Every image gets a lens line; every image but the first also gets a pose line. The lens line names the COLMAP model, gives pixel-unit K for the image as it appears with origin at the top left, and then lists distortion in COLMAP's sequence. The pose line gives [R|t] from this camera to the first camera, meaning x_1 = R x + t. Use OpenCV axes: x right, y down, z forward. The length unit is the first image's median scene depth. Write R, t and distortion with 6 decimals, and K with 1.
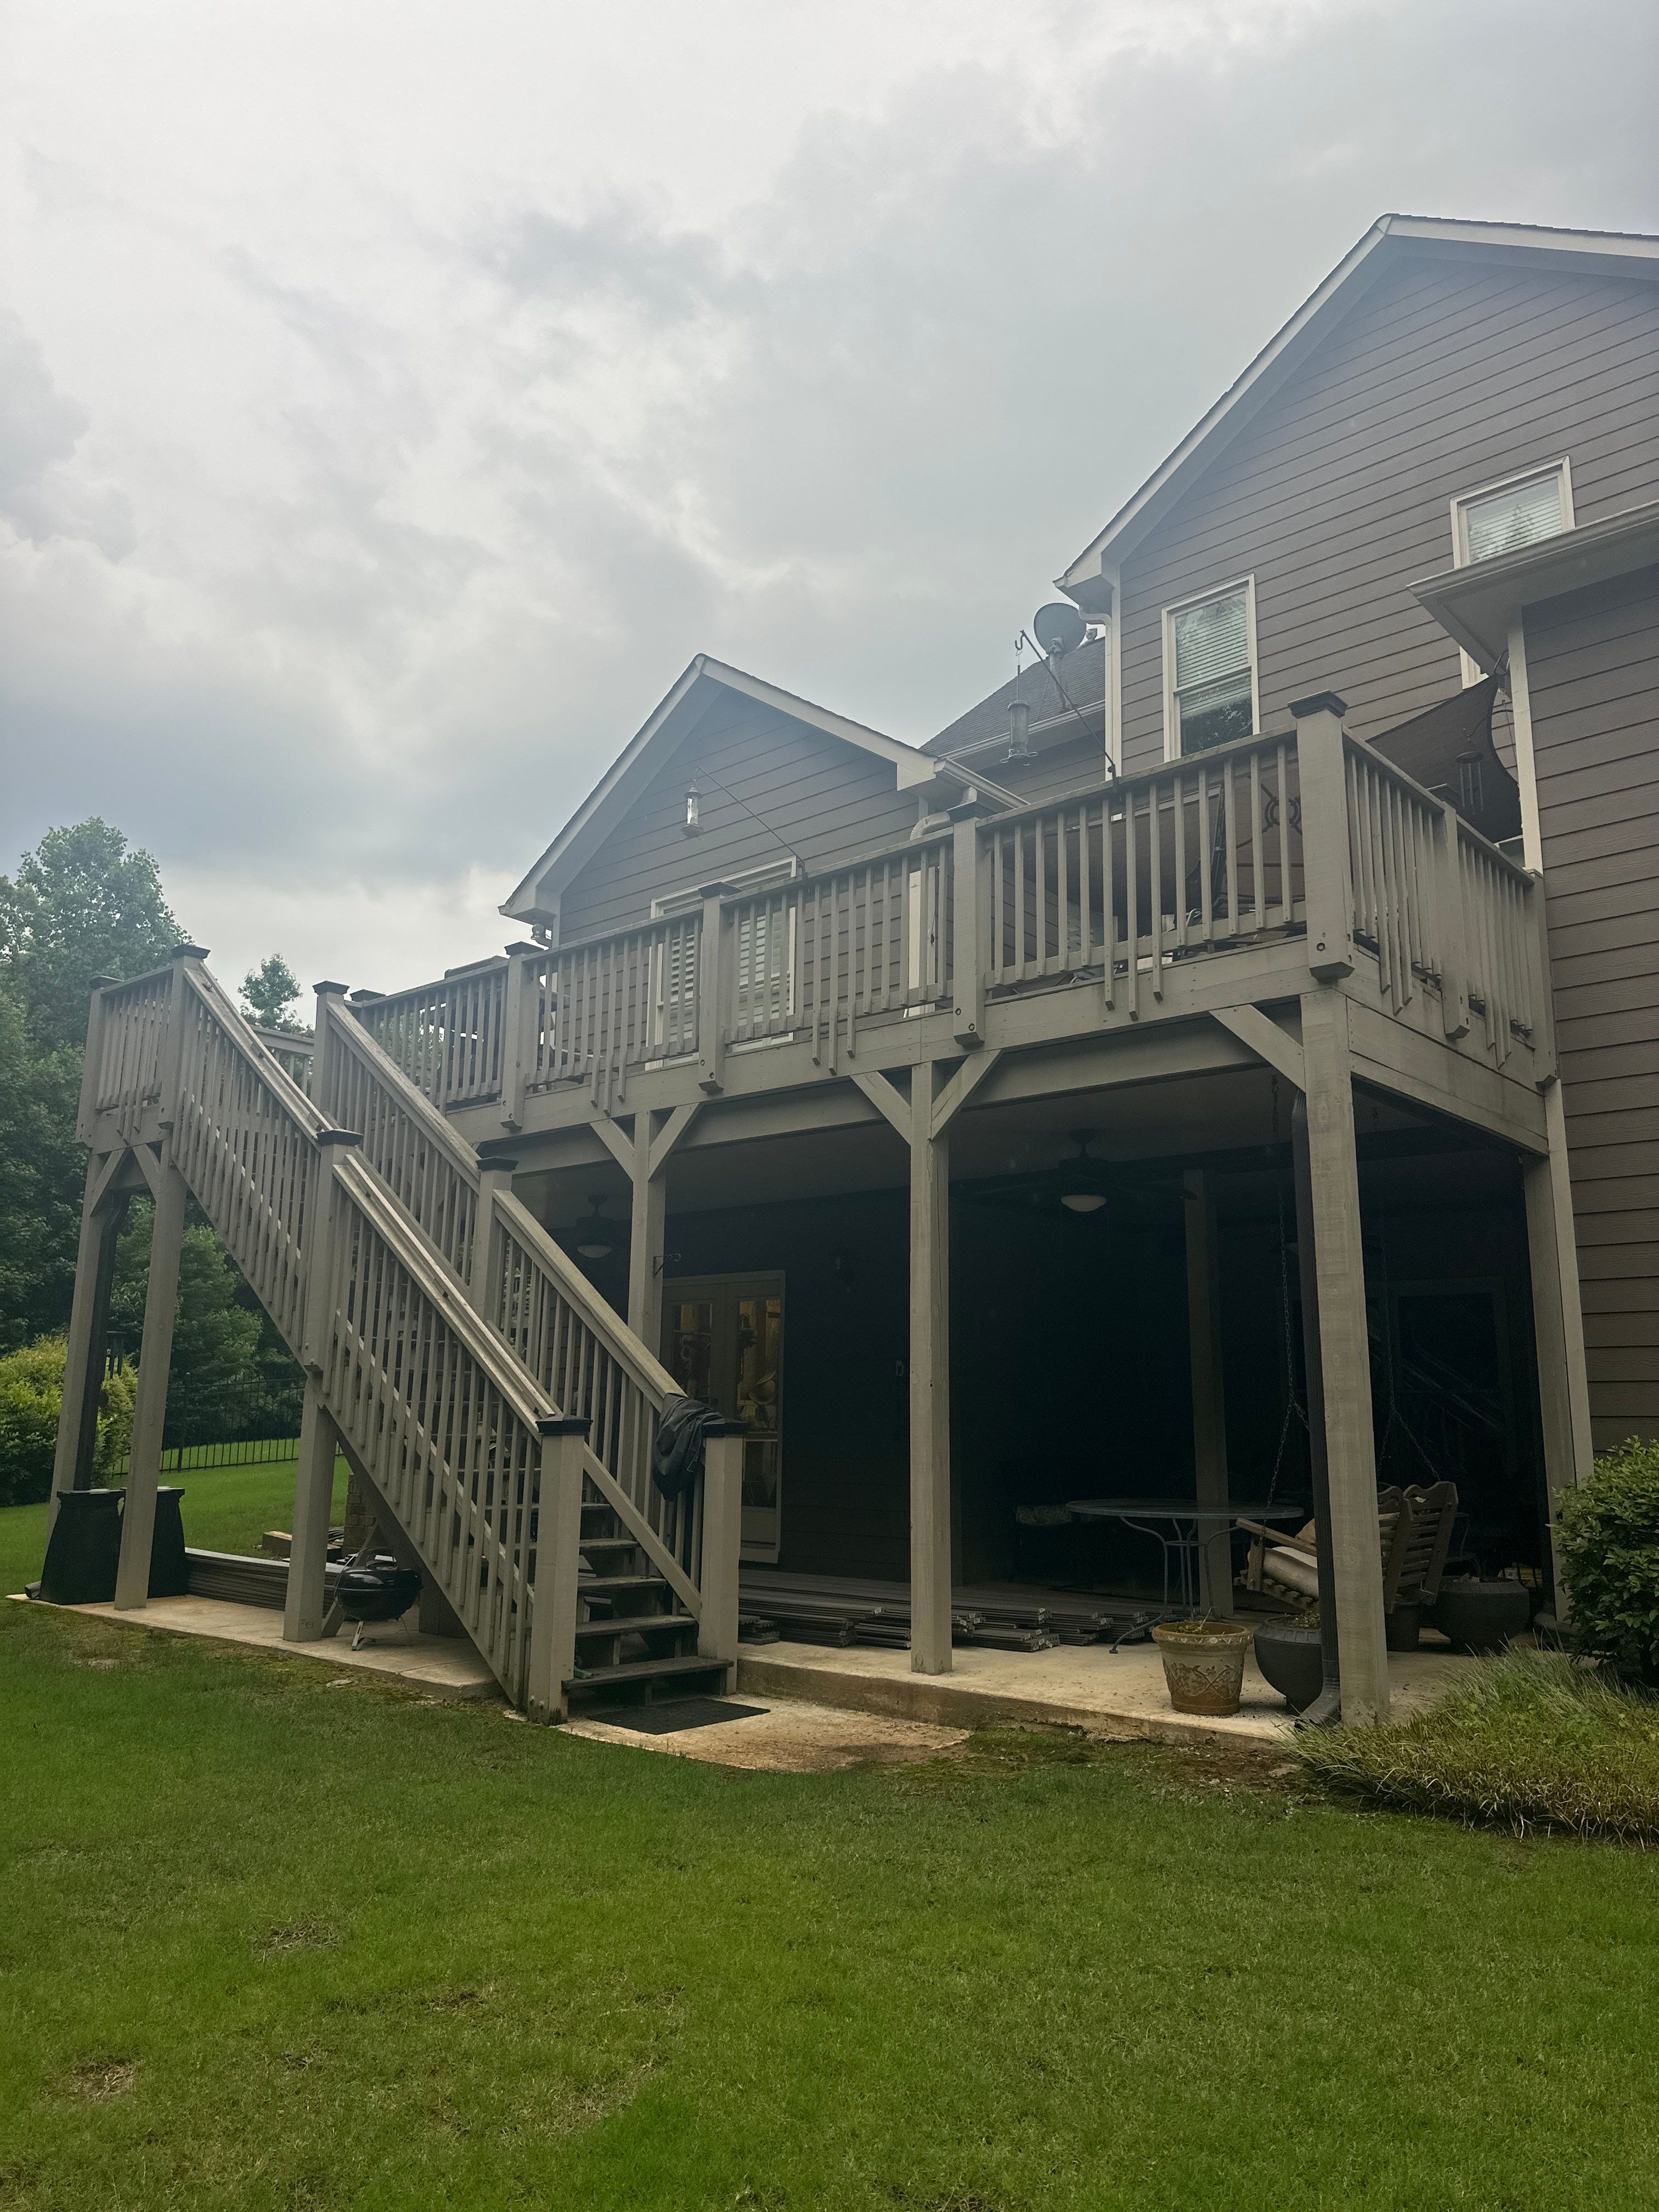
lens RADIAL K [[1564.2, 0, 831.0], [0, 1564.2, 1104.8], [0, 0, 1]] dist [0.033375, -0.052555]
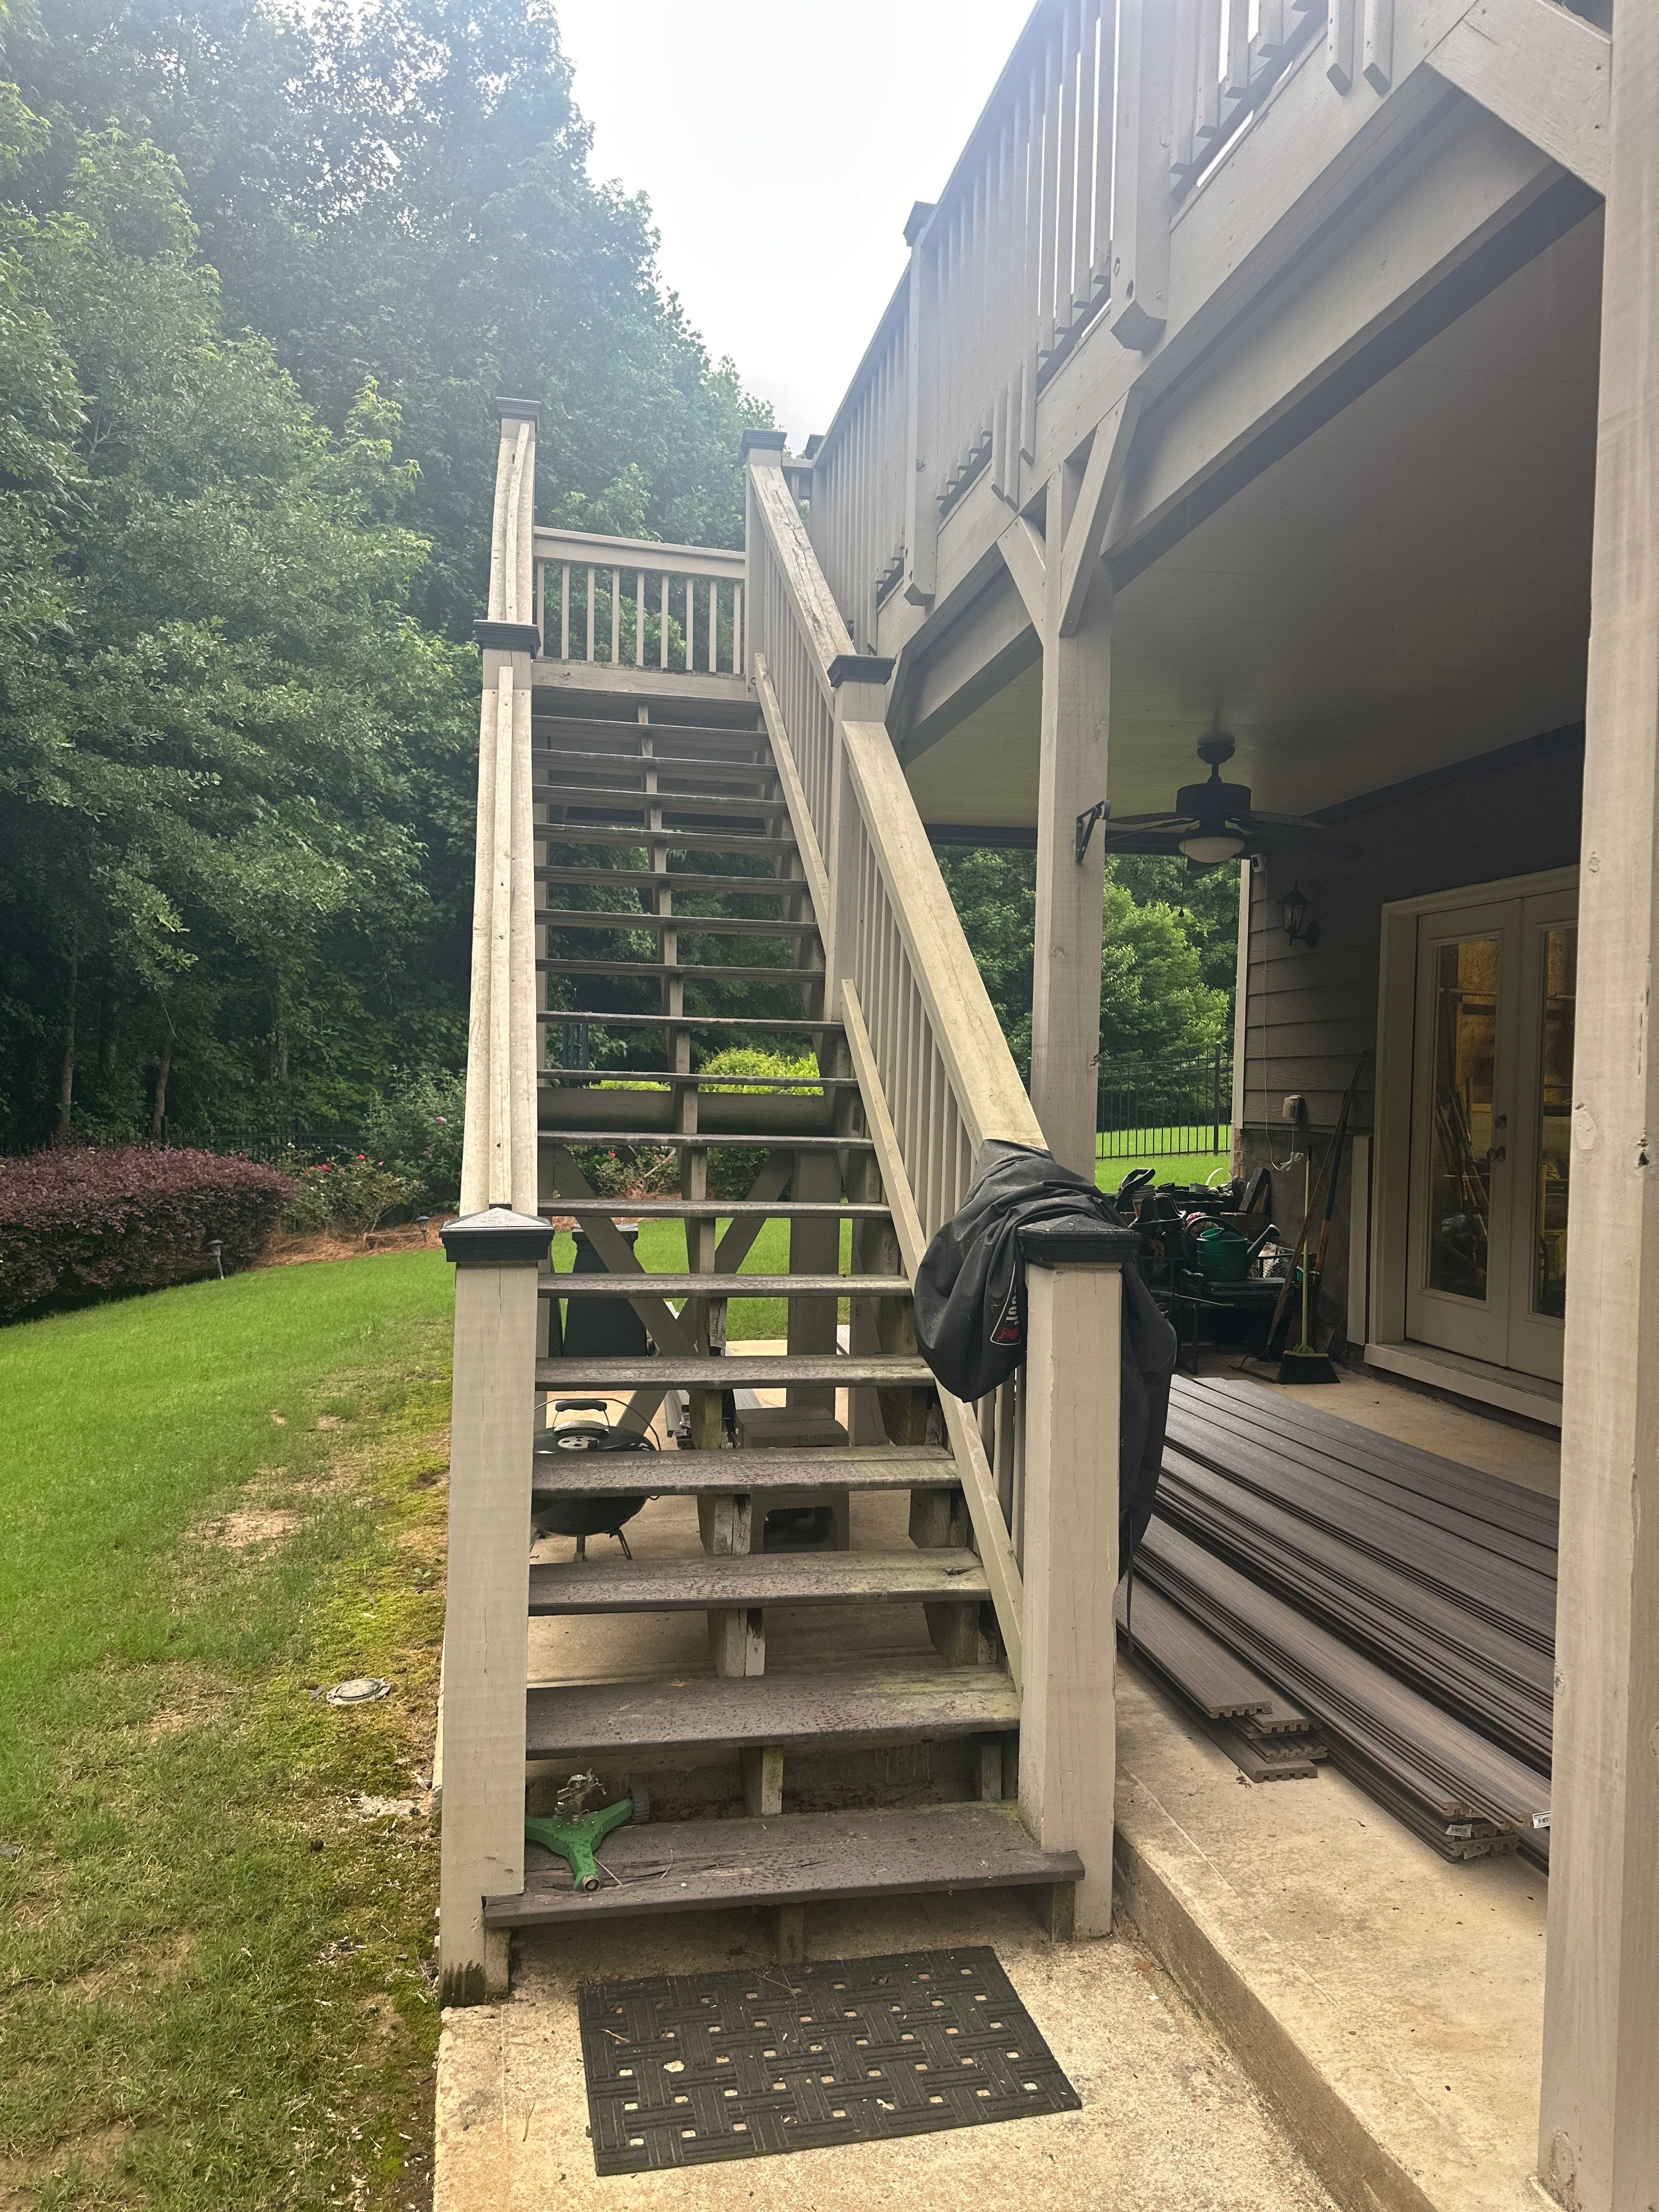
lens RADIAL K [[1564.2, 0, 776.4], [0, 1564.2, 1134.1], [0, 0, 1]] dist [0.033375, -0.052555]
pose [[0.784192, 0.022762, -0.620101, 0.016128], [0.114724, 0.976781, 0.180937, 0.017459], [0.609821, -0.213029, 0.763372, 0.110244]]
